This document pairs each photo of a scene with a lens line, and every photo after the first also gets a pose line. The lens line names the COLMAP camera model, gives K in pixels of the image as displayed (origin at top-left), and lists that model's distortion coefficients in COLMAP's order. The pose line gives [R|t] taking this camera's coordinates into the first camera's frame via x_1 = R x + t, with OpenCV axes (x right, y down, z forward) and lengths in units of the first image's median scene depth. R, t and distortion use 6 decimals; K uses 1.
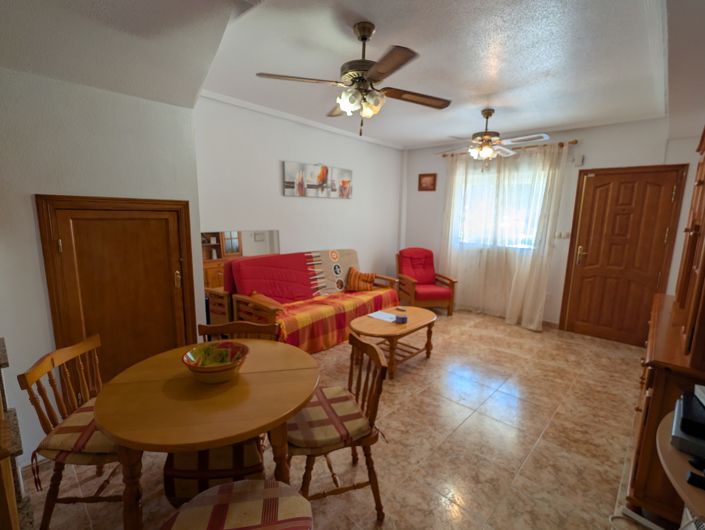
lens RADIAL K [[336.3, 0, 351.5], [0, 336.3, 268.4], [0, 0, 1]] dist [0.000382, 0.000450]
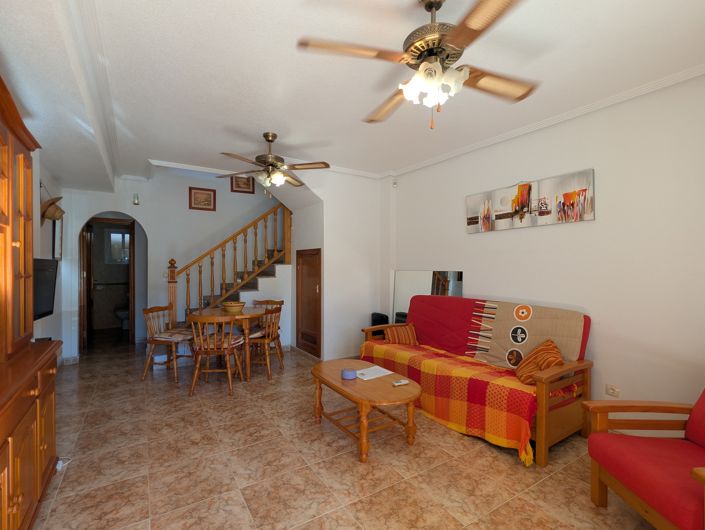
lens RADIAL K [[336.3, 0, 351.5], [0, 336.3, 268.4], [0, 0, 1]] dist [0.000382, 0.000450]
pose [[-0.249146, -0.018217, -0.968295, 0.696780], [-0.171758, 0.984805, 0.025666, -0.087383], [0.953114, 0.172707, -0.248489, 0.875598]]
